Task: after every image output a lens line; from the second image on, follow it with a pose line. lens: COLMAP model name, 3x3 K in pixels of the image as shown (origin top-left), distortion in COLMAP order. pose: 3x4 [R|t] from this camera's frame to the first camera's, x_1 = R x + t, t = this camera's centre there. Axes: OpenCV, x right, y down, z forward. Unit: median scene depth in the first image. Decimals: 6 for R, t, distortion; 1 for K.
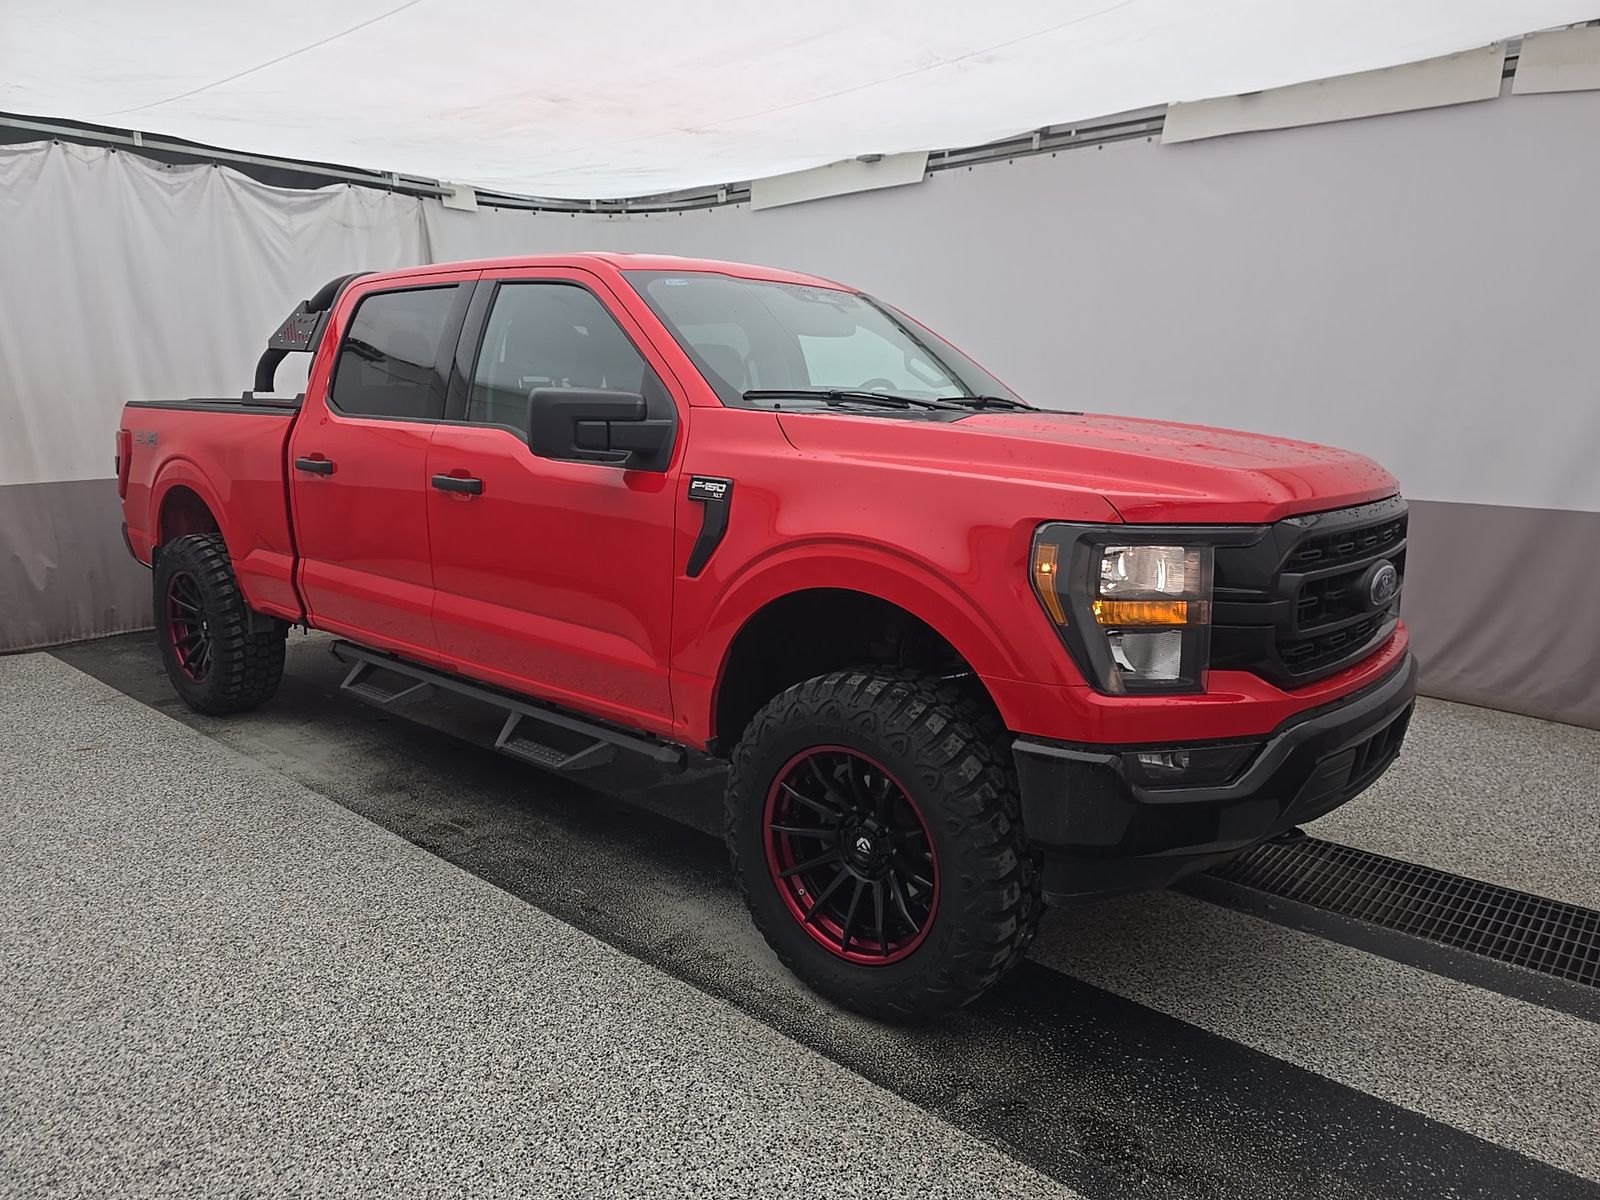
lens RADIAL K [[1075.1, 0, 817.9], [0, 1075.1, 590.2], [0, 0, 1]] dist [0.027627, -0.022607]
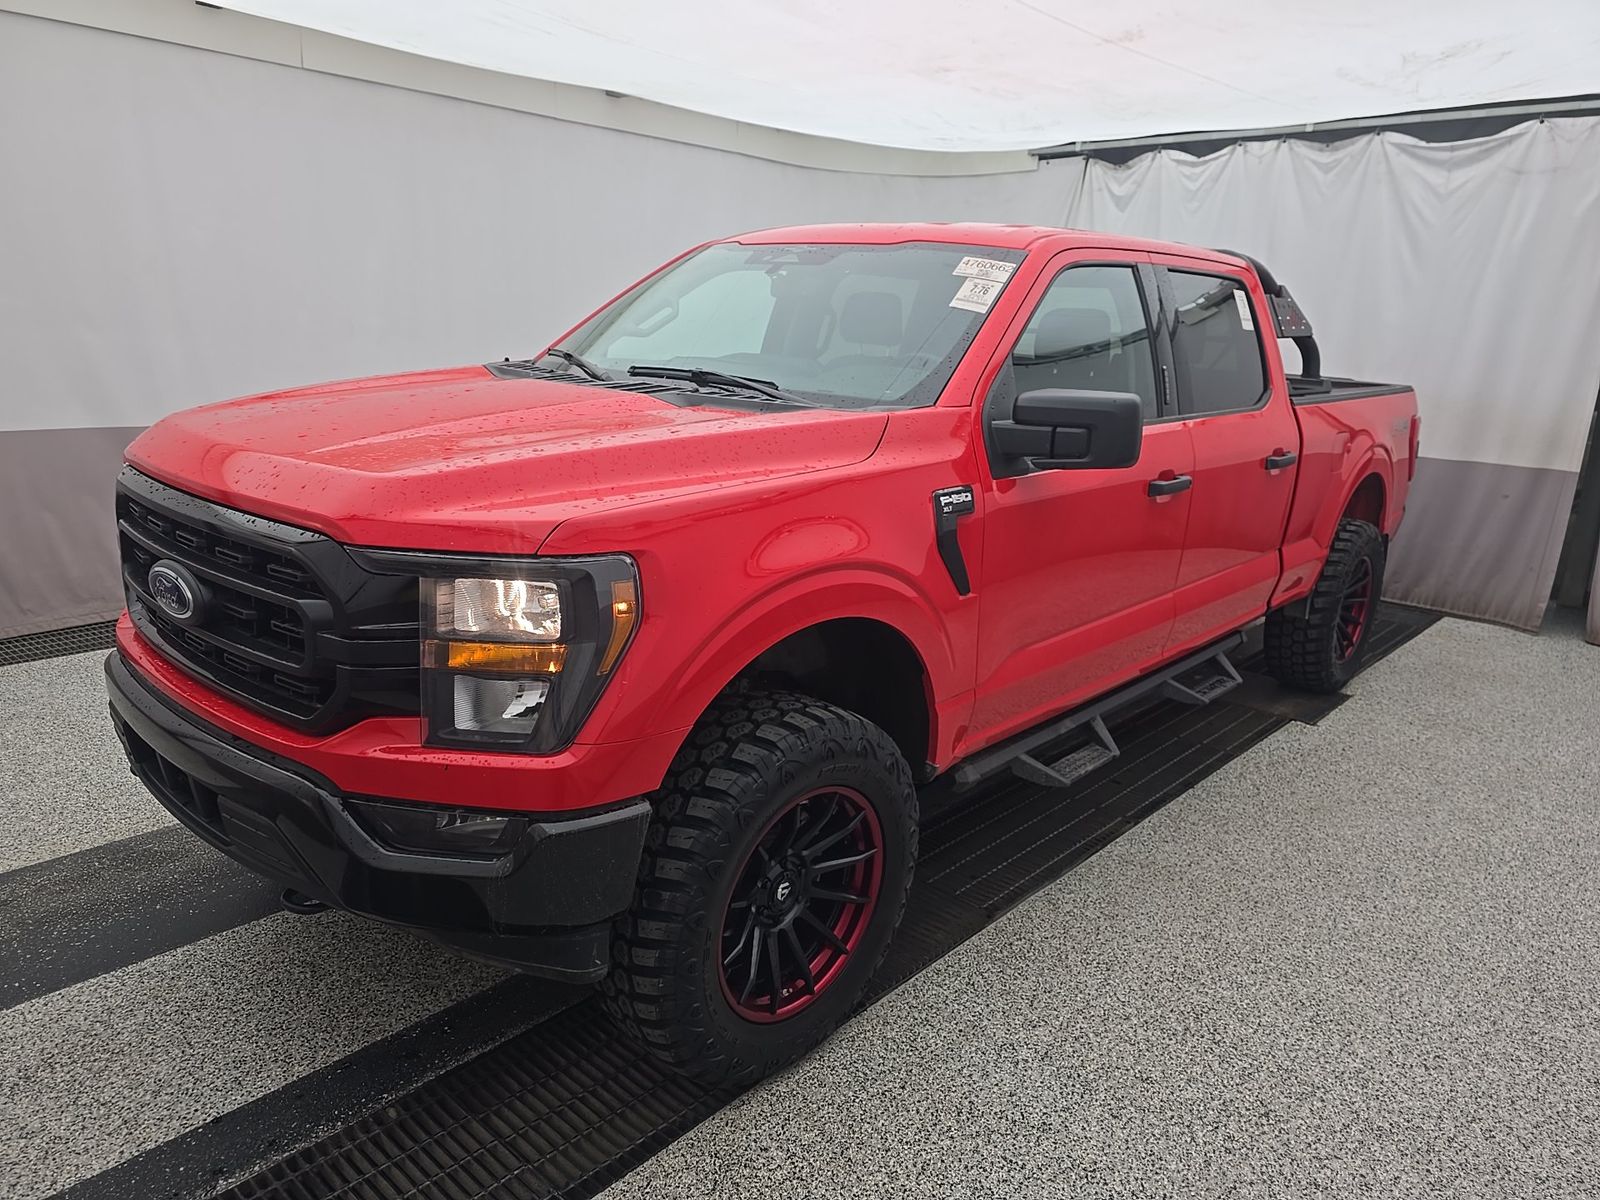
lens RADIAL K [[1093.6, 0, 811.3], [0, 1093.6, 607.8], [0, 0, 1]] dist [-0.004246, -0.004230]
pose [[-0.015334, 0.242024, -0.970149, 0.514399], [-0.214434, 0.946892, 0.239611, -0.115680], [0.976618, 0.211707, 0.037378, 0.564664]]
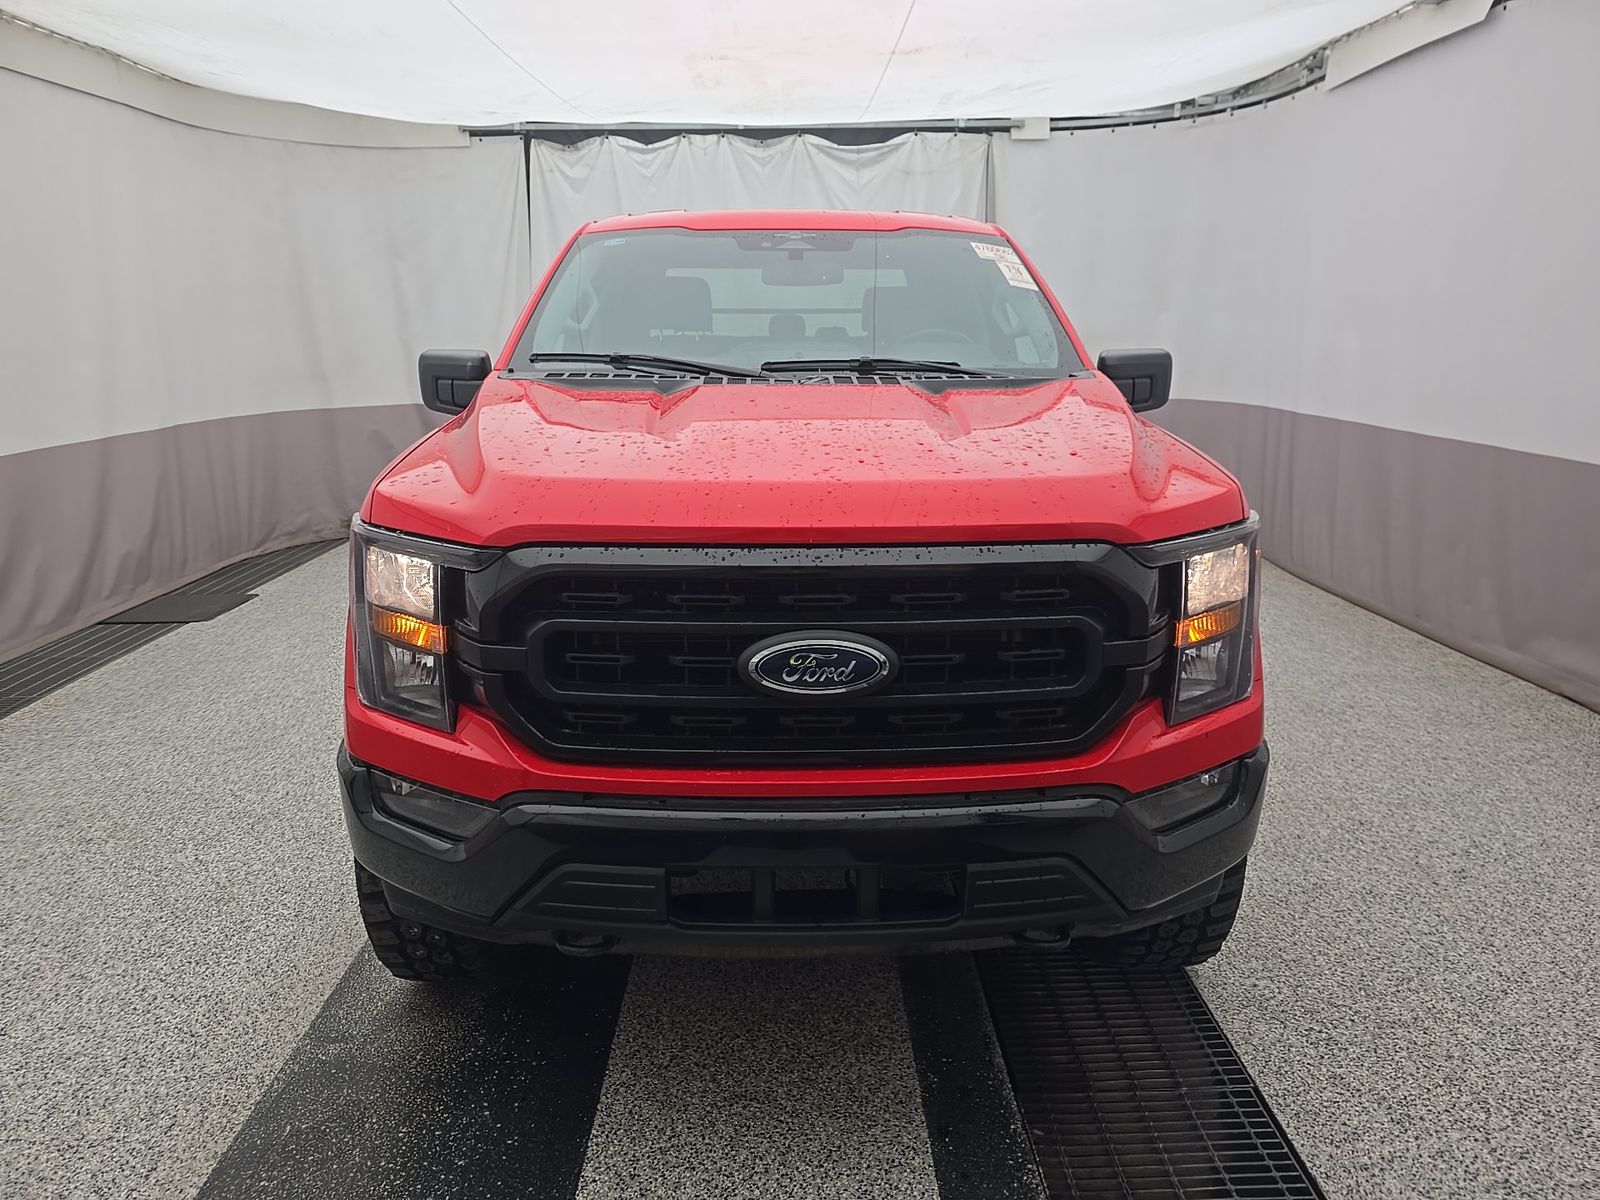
lens RADIAL K [[1075.1, 0, 804.5], [0, 1075.1, 602.6], [0, 0, 1]] dist [0.027627, -0.022607]
pose [[0.668092, 0.179742, -0.722043, 0.387907], [-0.120077, 0.983710, 0.133776, -0.052135], [0.734326, -0.002674, 0.678792, 0.212983]]
